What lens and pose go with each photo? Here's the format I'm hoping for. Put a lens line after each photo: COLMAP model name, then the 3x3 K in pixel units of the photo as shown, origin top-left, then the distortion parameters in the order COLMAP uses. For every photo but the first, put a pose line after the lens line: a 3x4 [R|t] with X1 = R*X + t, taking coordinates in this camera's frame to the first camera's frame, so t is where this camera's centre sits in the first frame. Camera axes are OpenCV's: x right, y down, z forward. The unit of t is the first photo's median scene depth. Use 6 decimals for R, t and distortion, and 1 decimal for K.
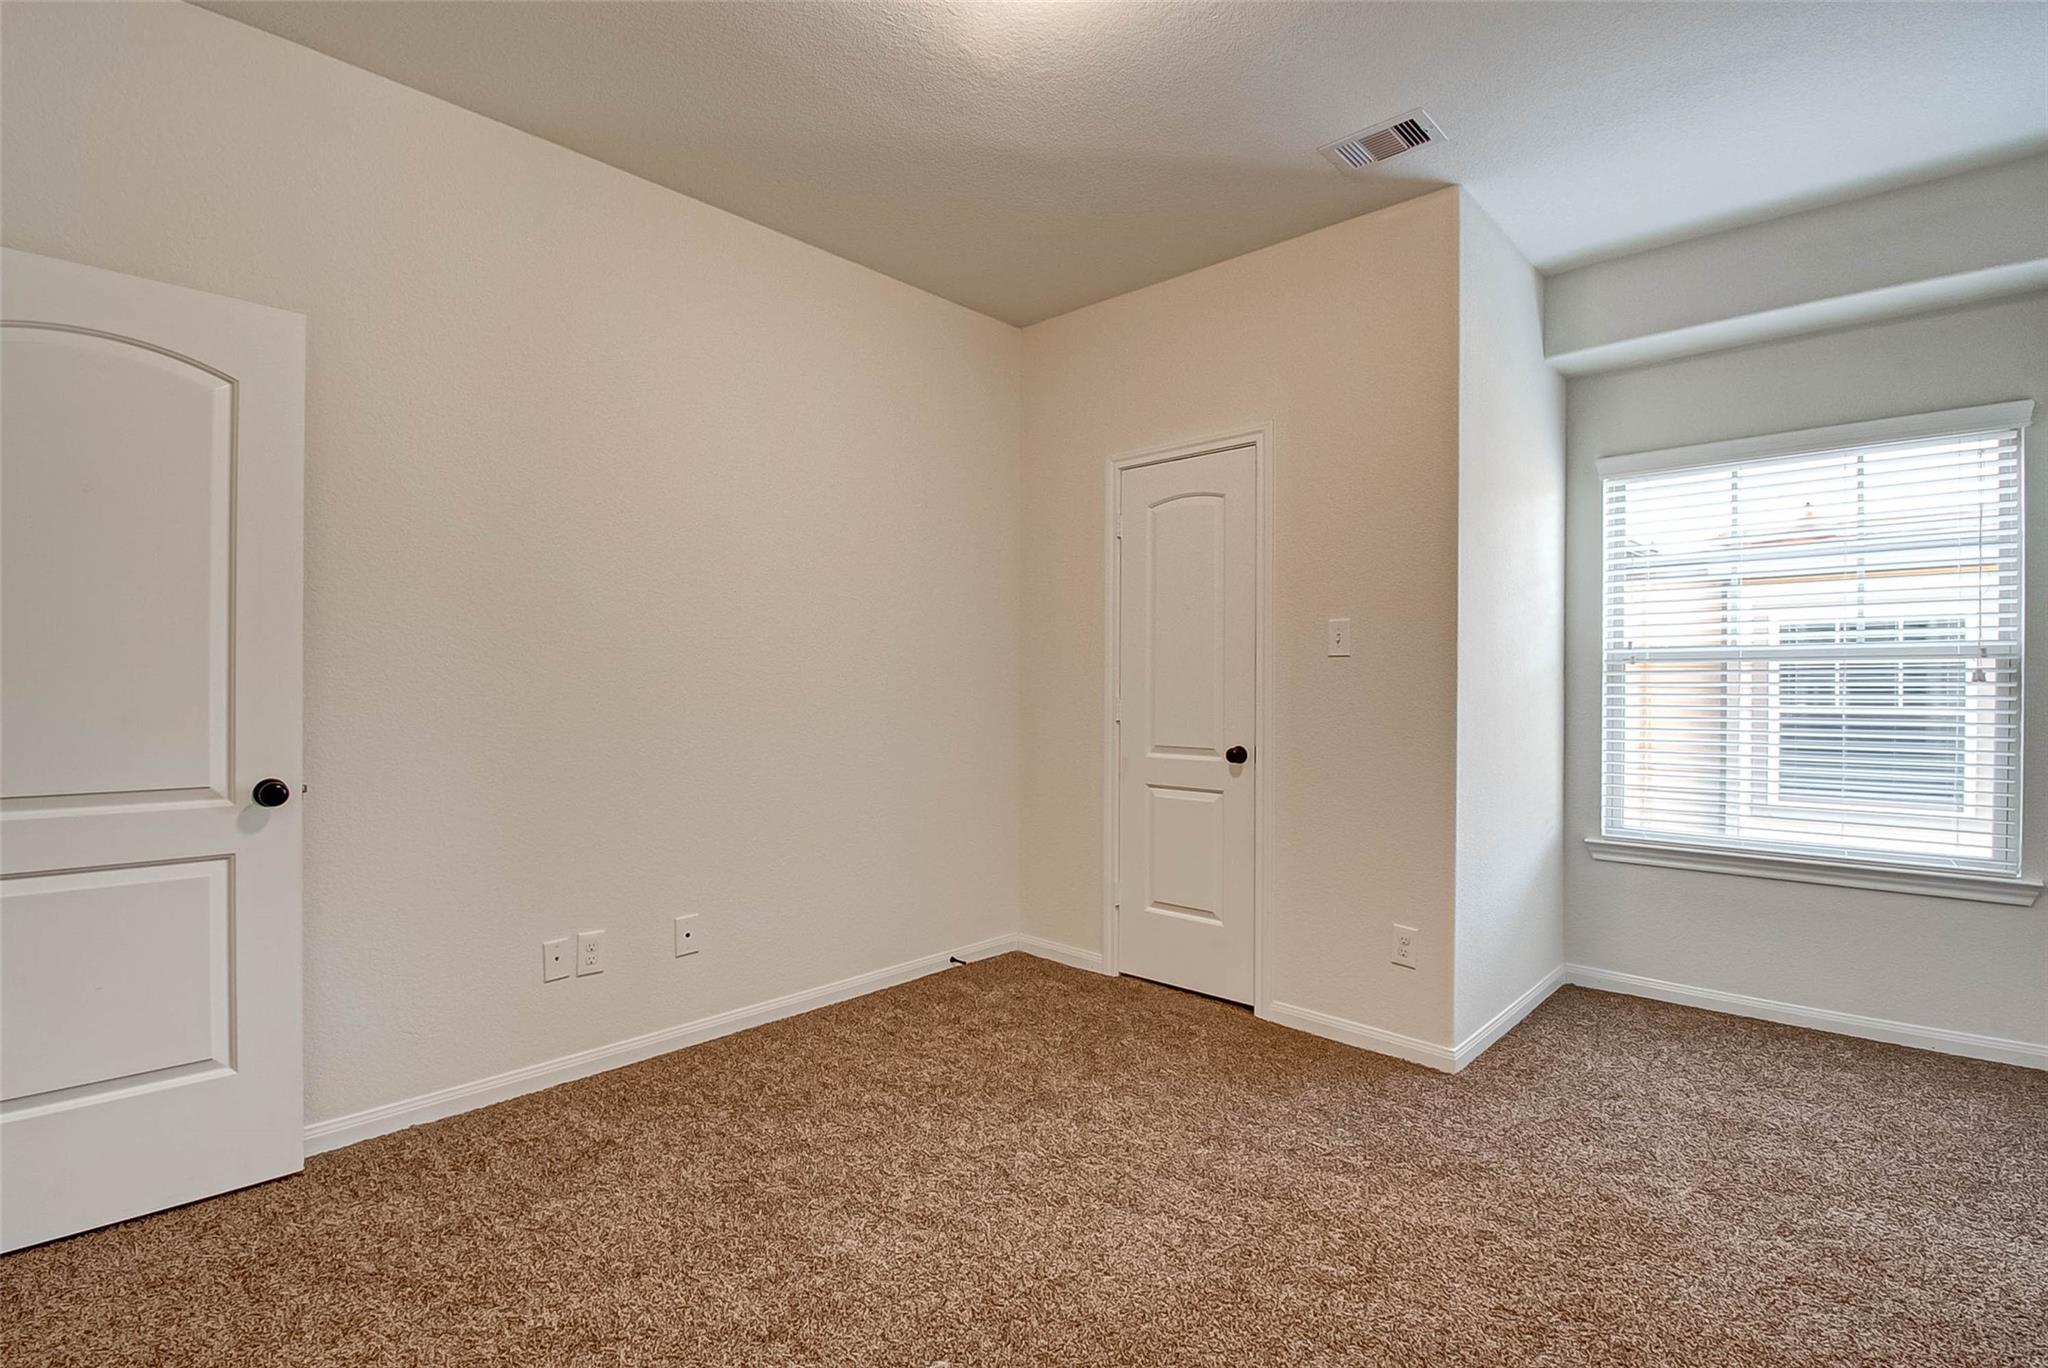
lens RADIAL K [[936.1, 0, 1046.4], [0, 936.1, 687.6], [0, 0, 1]] dist [0.014210, -0.016842]
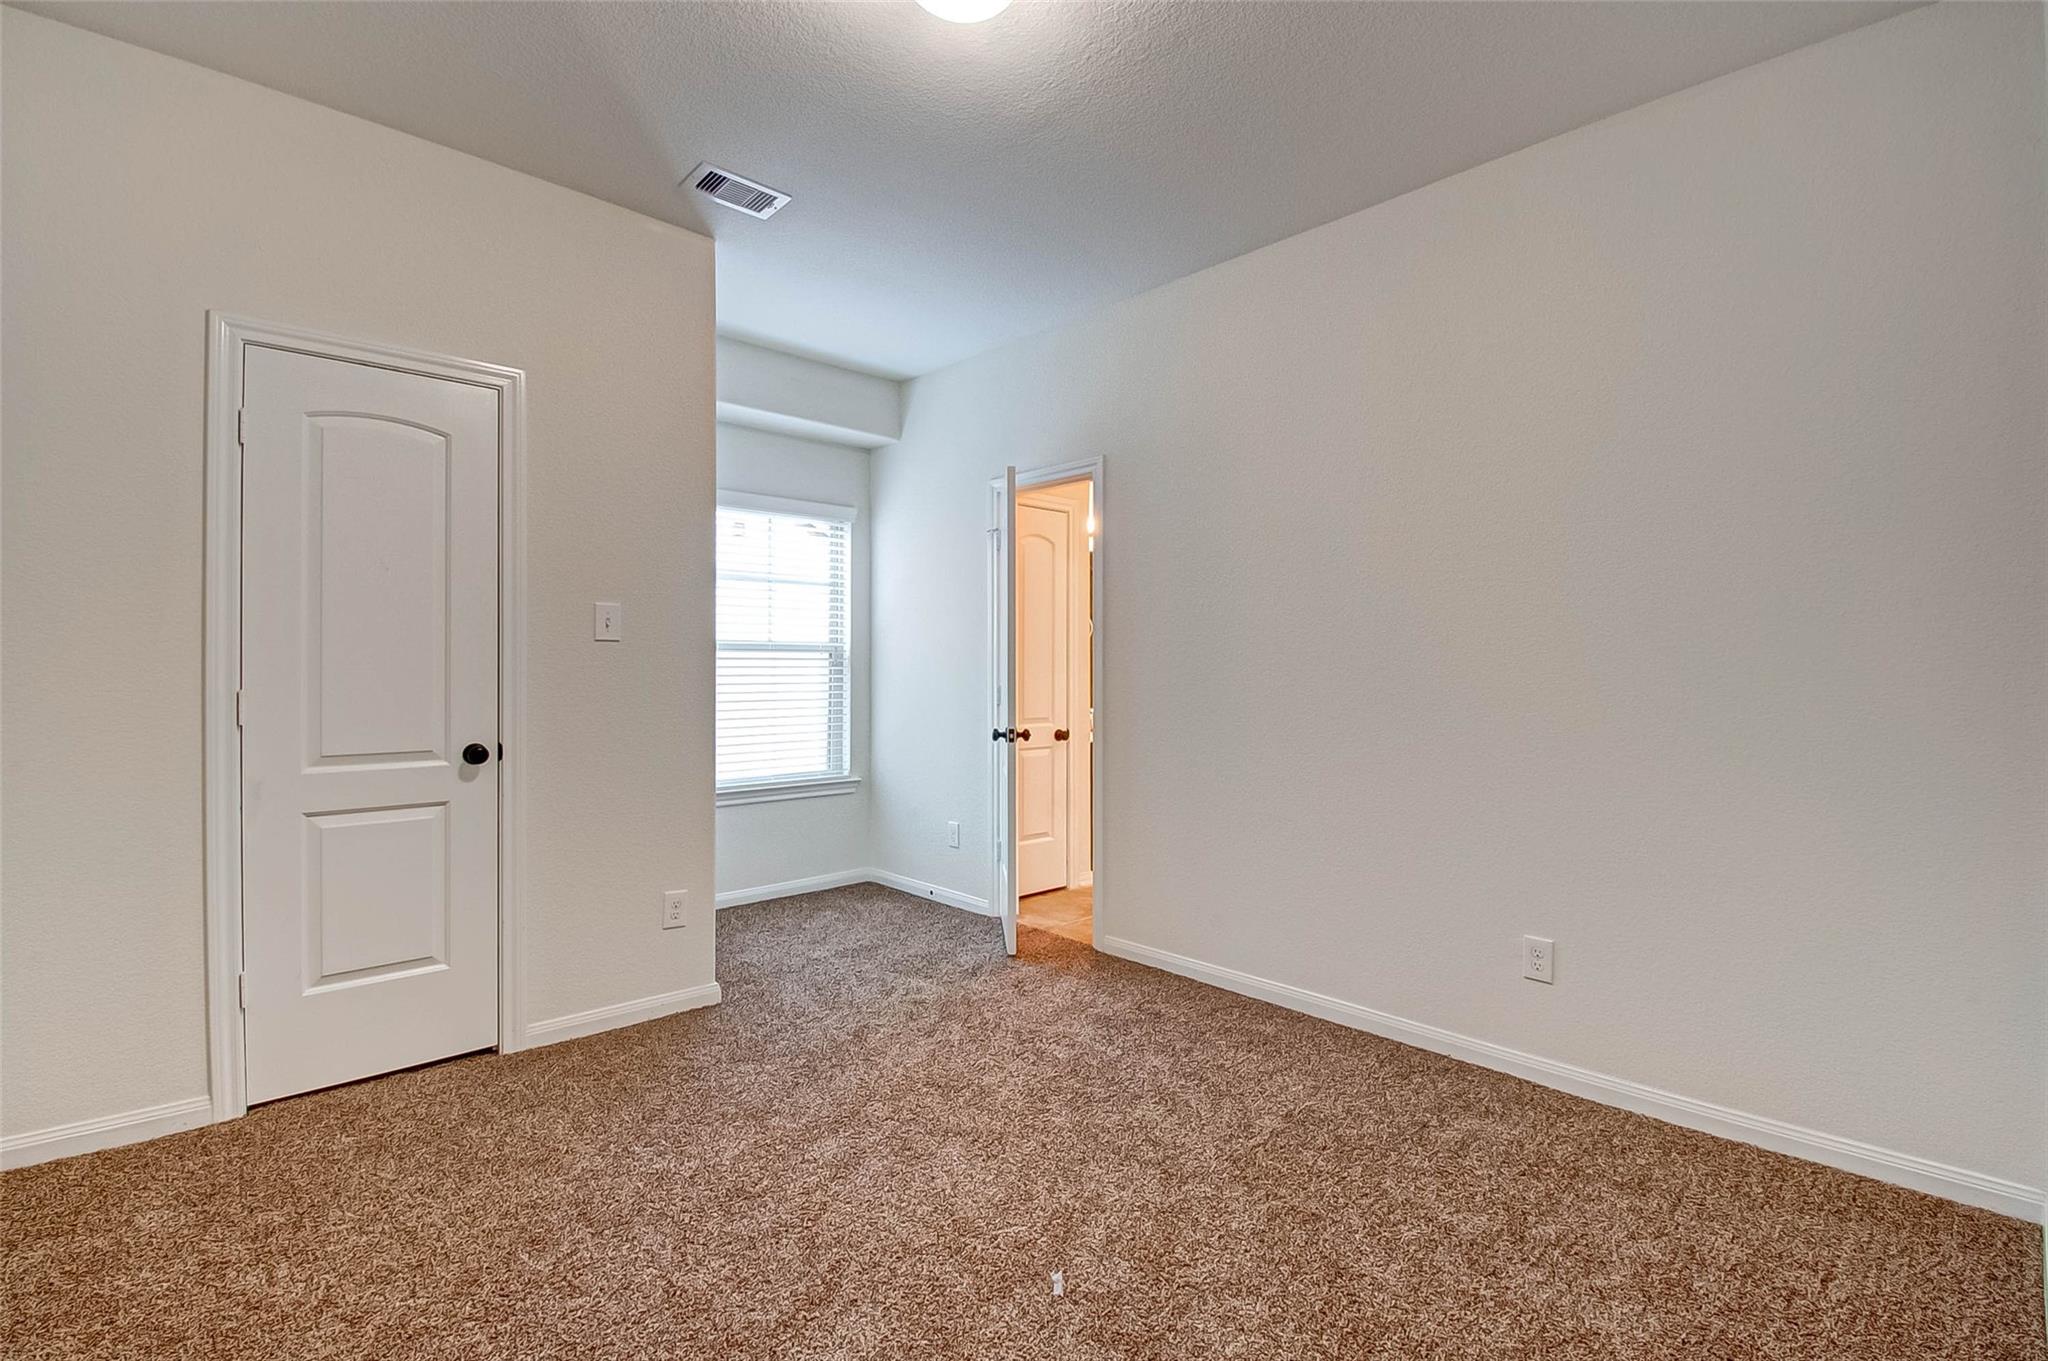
lens RADIAL K [[912.9, 0, 1024.0], [0, 912.9, 680.5], [0, 0, 1]] dist [0.000654, -0.017438]
pose [[0.086661, -0.015271, 0.996121, -0.574836], [0.003493, 0.999881, 0.015025, -0.004423], [-0.996232, 0.002178, 0.086704, 0.458547]]
